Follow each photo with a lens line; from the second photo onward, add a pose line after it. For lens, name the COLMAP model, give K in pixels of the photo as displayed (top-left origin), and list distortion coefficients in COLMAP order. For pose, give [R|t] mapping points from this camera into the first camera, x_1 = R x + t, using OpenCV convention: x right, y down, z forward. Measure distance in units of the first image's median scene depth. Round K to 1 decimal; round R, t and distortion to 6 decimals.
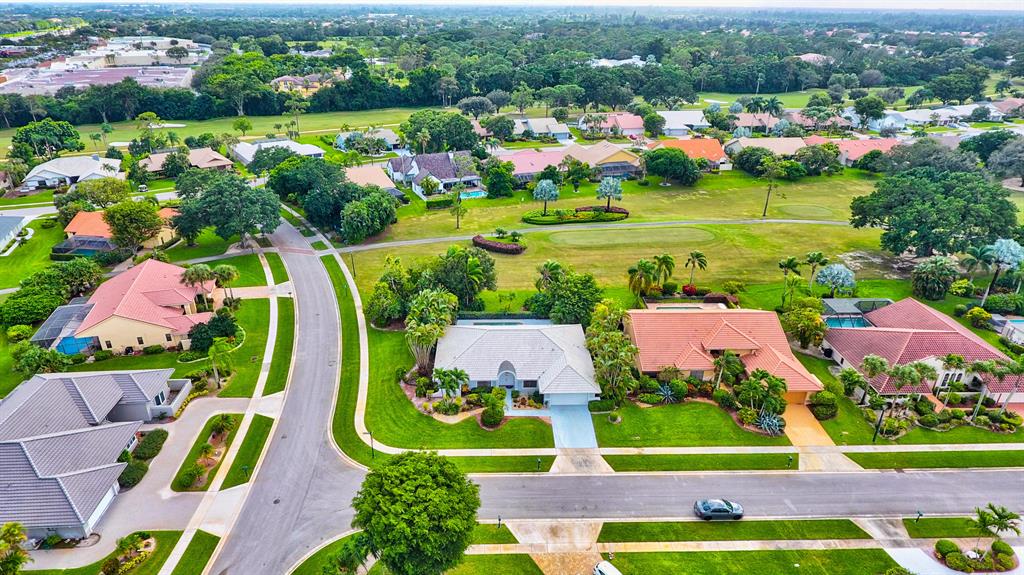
lens RADIAL K [[601.0, 0, 505.9], [0, 601.0, 284.9], [0, 0, 1]] dist [0.001076, -0.003648]
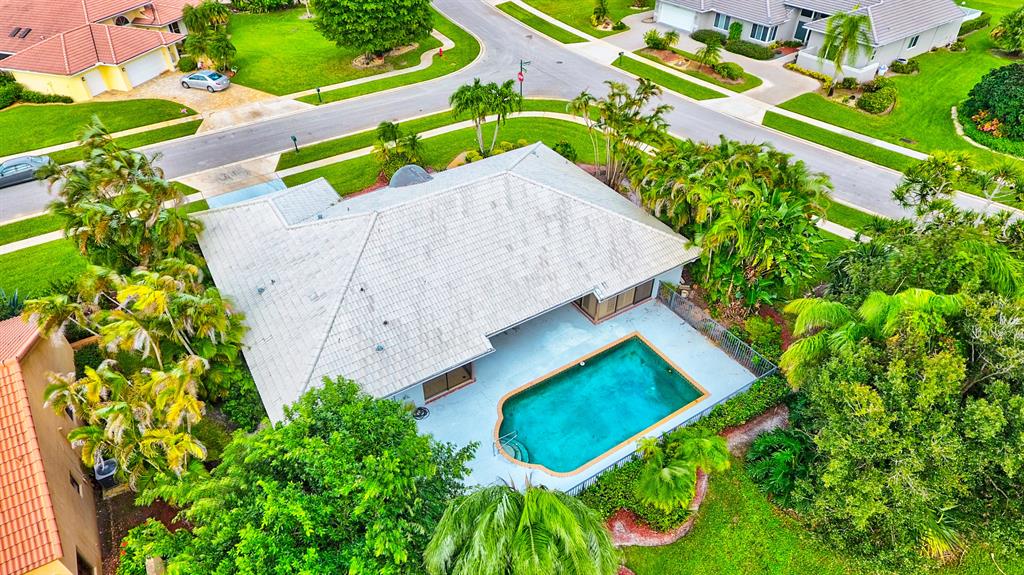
lens RADIAL K [[601.0, 0, 508.1], [0, 601.0, 286.3], [0, 0, 1]] dist [0.001076, -0.003648]
pose [[-0.858334, 0.320729, -0.400493, 0.111502], [-0.222070, 0.471437, 0.853482, -0.161006], [0.462544, 0.821511, -0.333426, 0.954484]]
